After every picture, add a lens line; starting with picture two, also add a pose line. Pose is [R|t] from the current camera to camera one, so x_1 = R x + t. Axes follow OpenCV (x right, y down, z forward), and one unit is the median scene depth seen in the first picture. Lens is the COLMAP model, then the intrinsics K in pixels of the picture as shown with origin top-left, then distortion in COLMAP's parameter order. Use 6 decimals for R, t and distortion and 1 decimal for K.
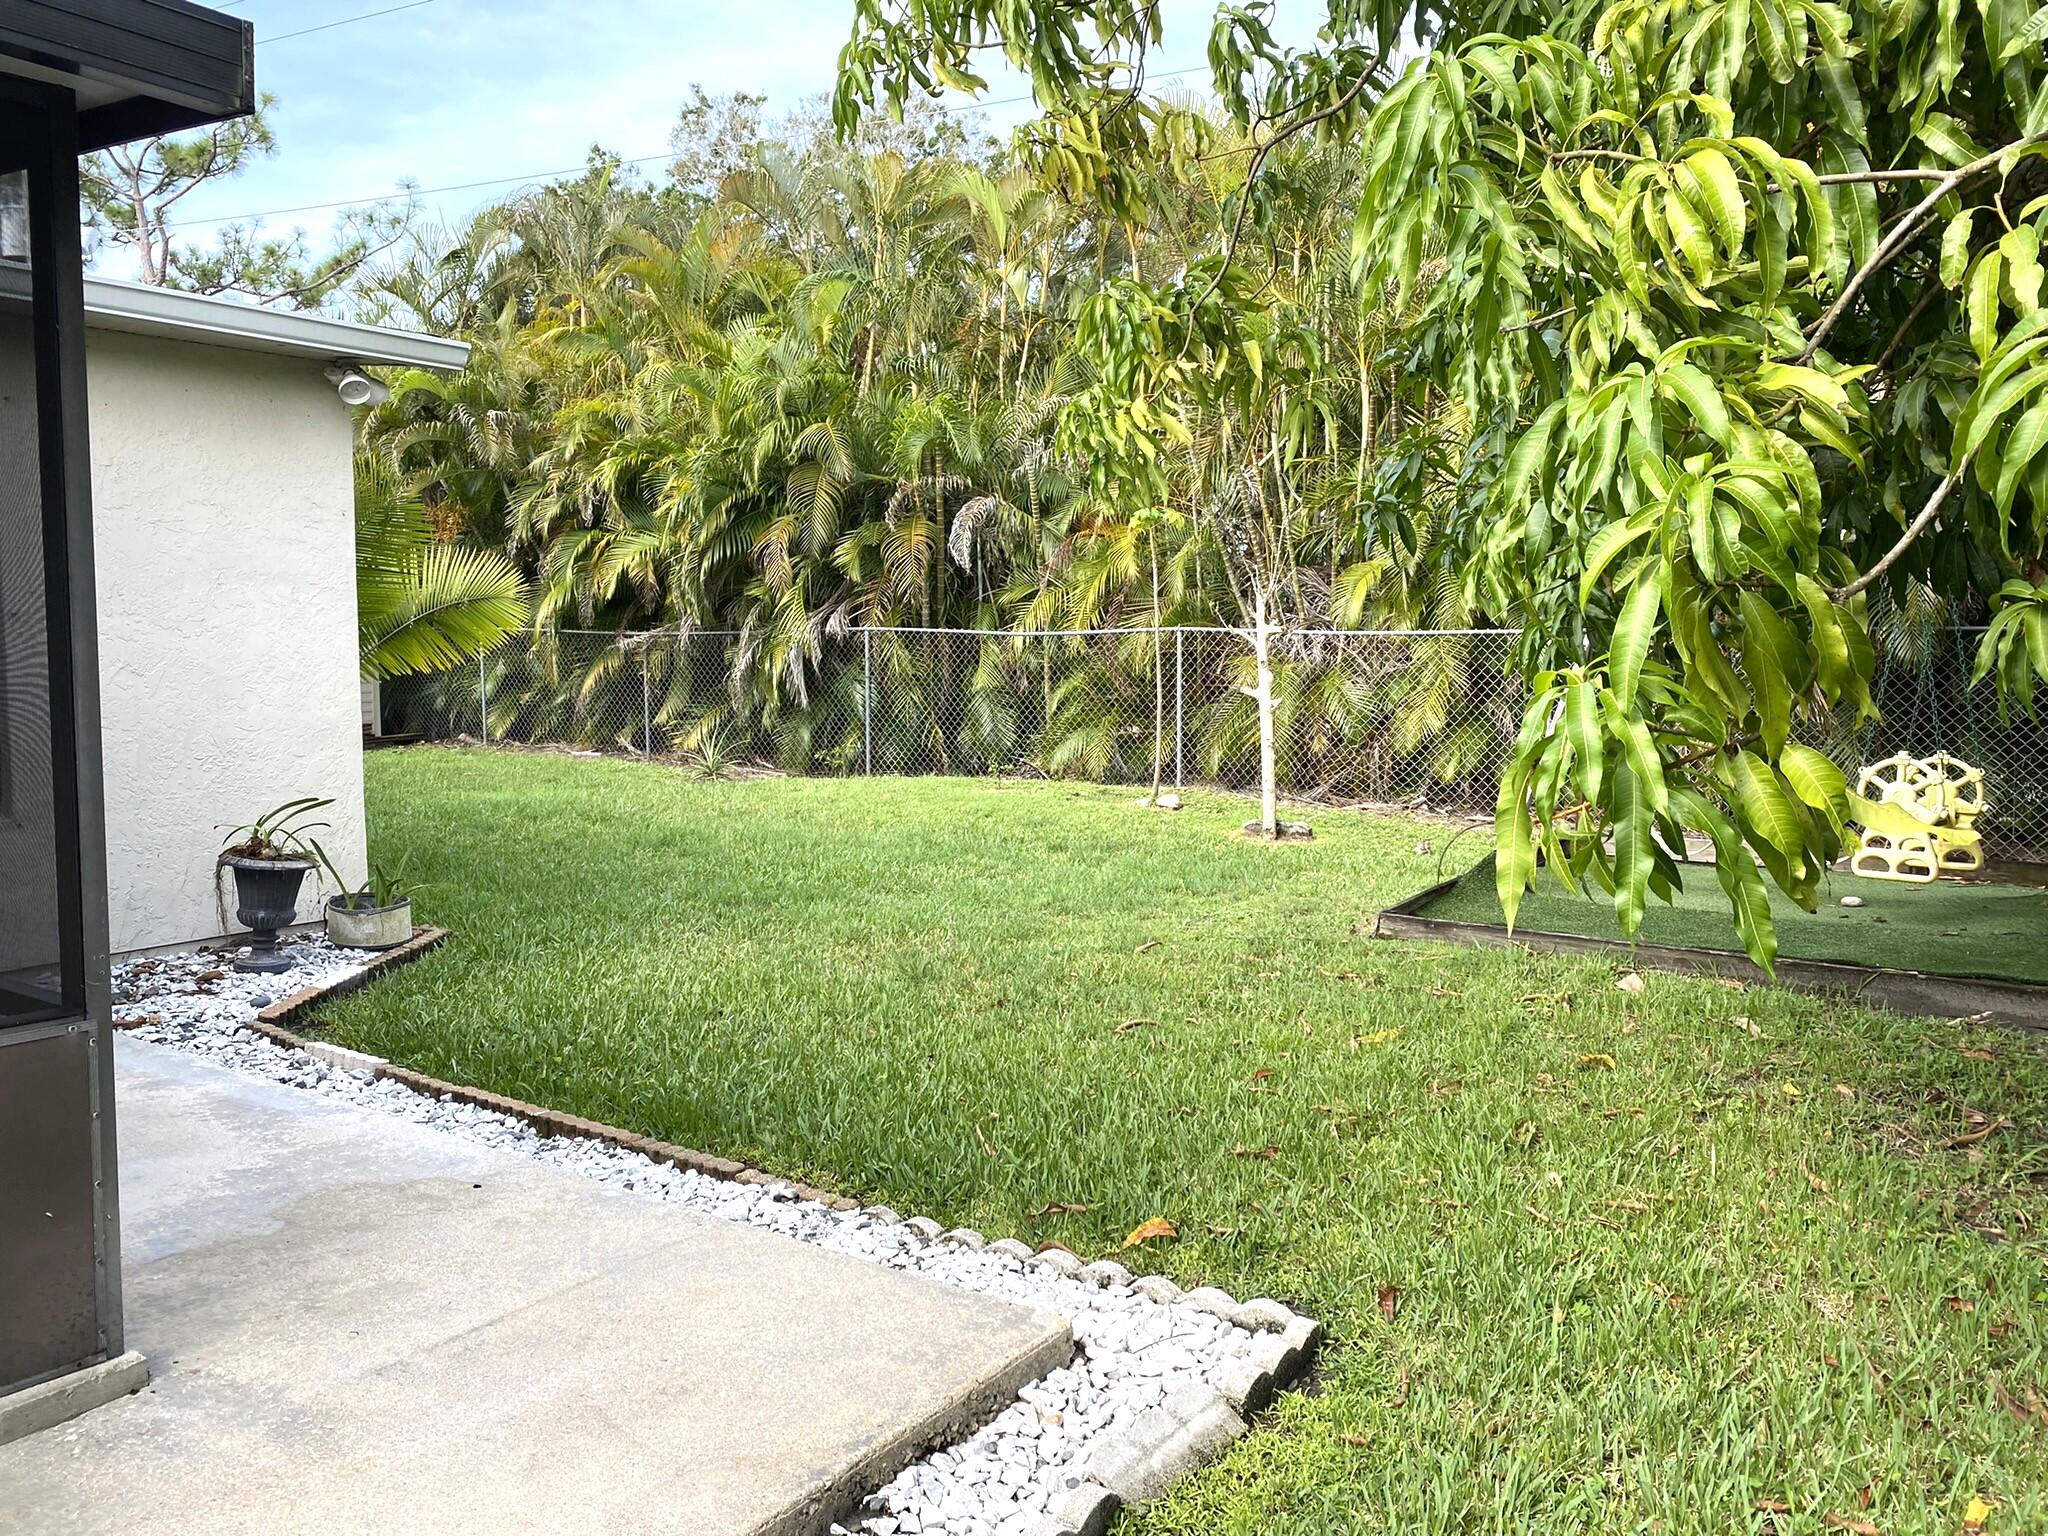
lens RADIAL K [[1636.7, 0, 1024.0], [0, 1636.7, 768.0], [0, 0, 1]] dist [0.143463, -0.296838]
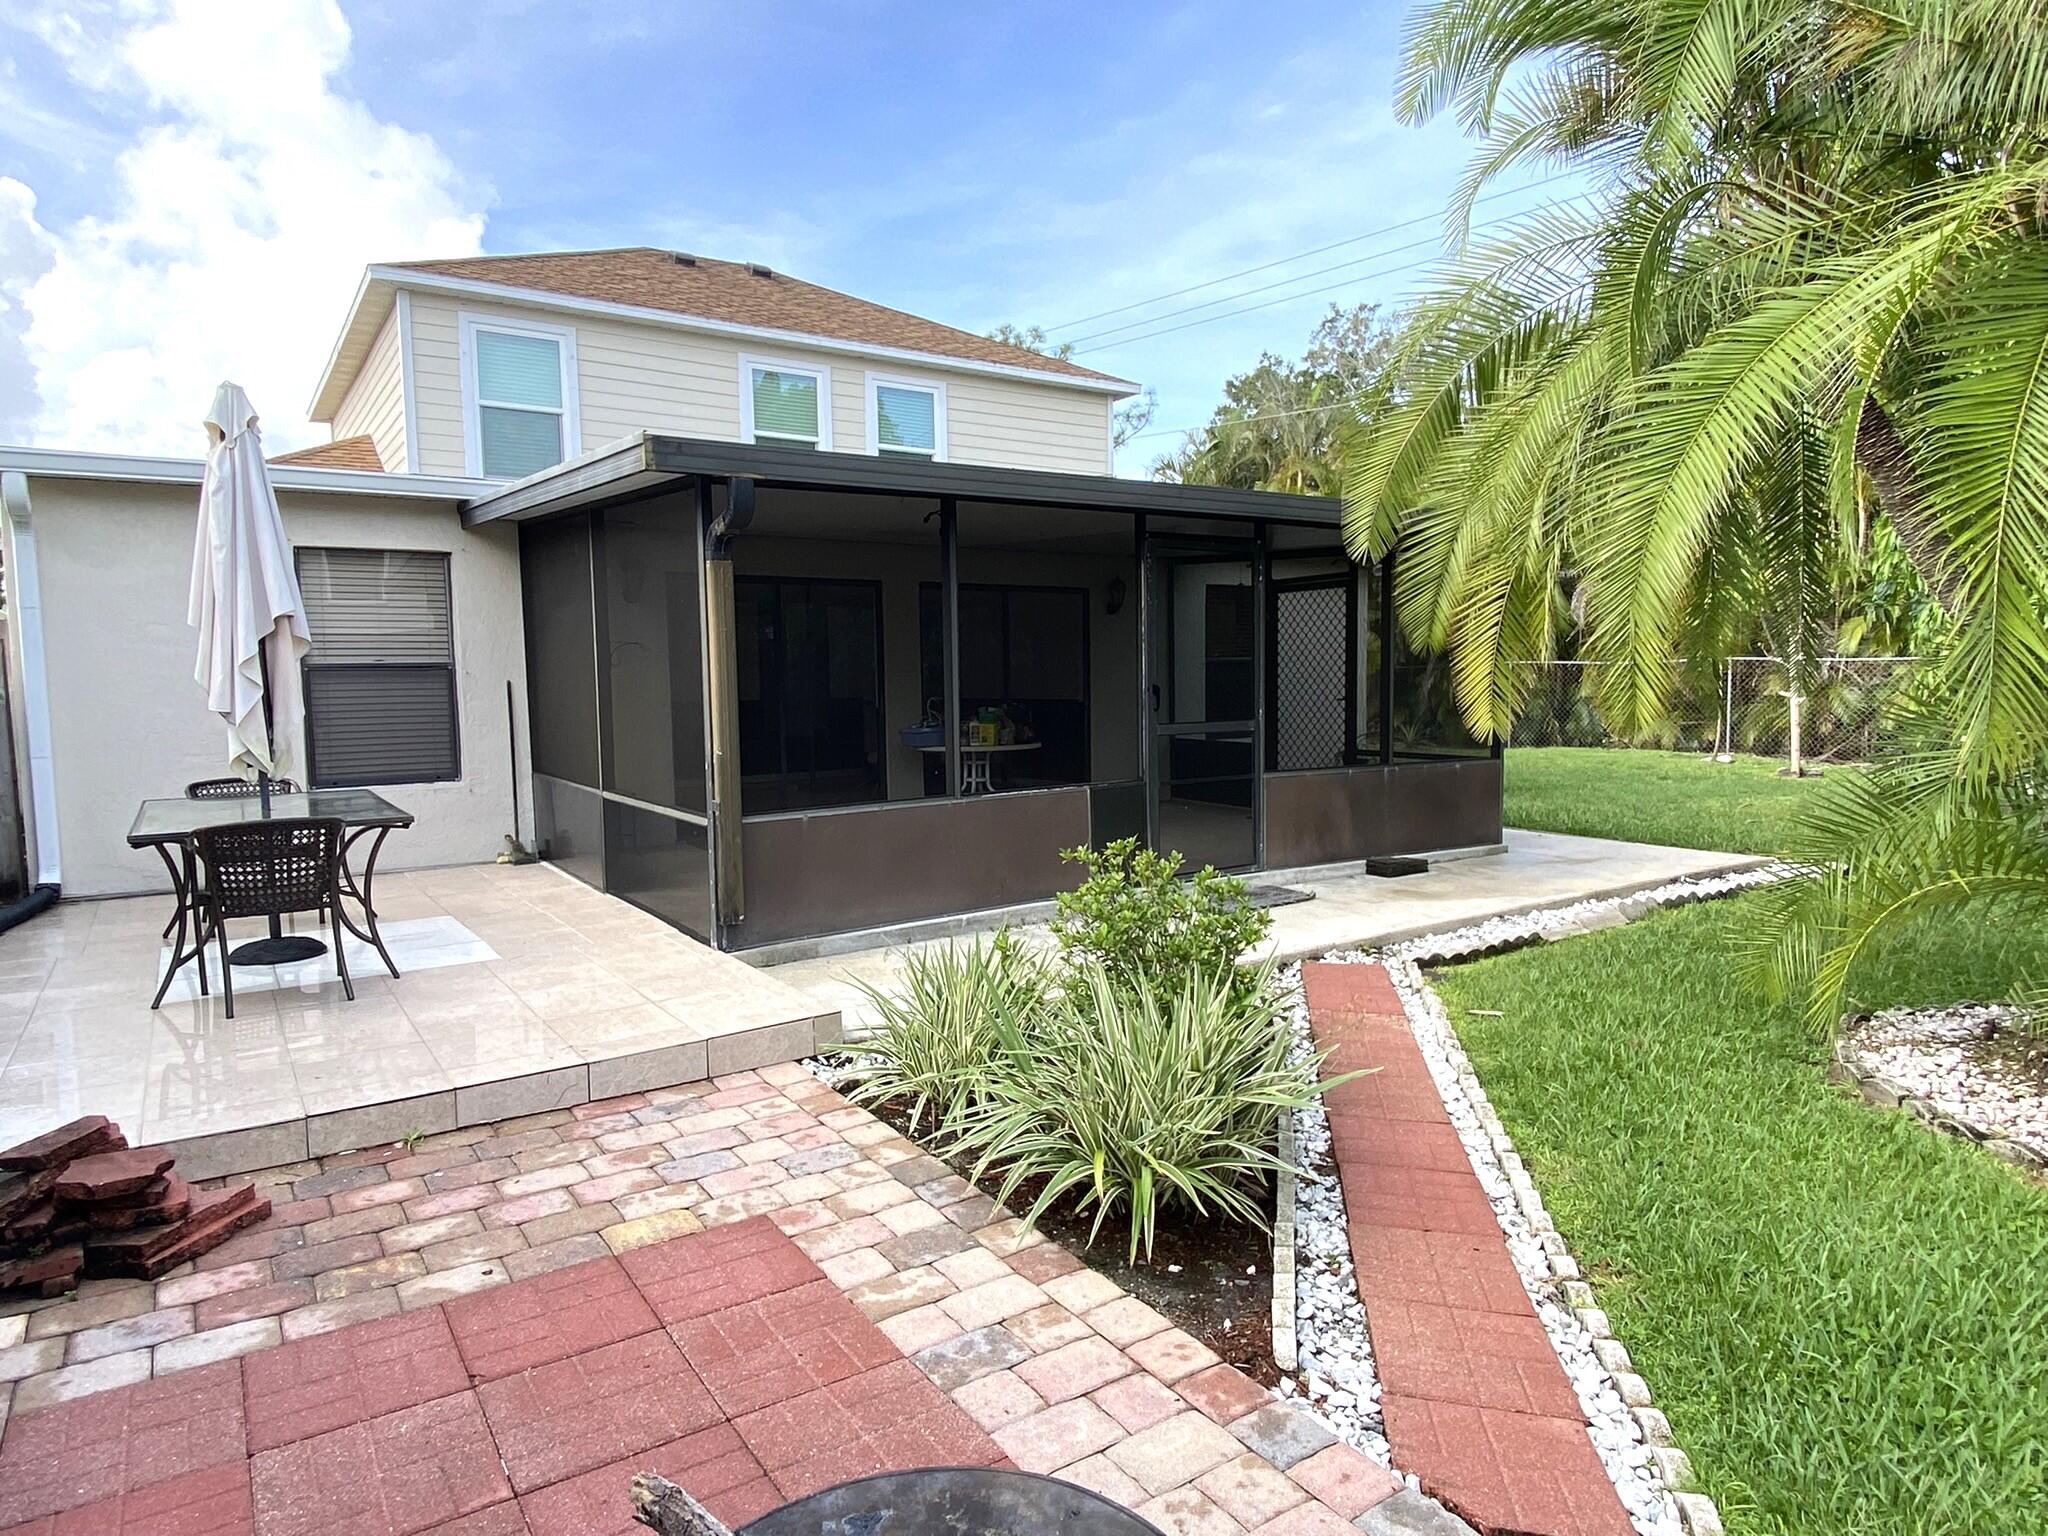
lens RADIAL K [[1203.0, 0, 1020.1], [0, 1203.0, 795.9], [0, 0, 1]] dist [0.023560, -0.053865]
pose [[0.922021, 0.021582, -0.386538, -0.095618], [-0.012918, 0.999604, 0.024997, 0.033633], [0.386924, -0.018055, 0.921935, -0.414565]]
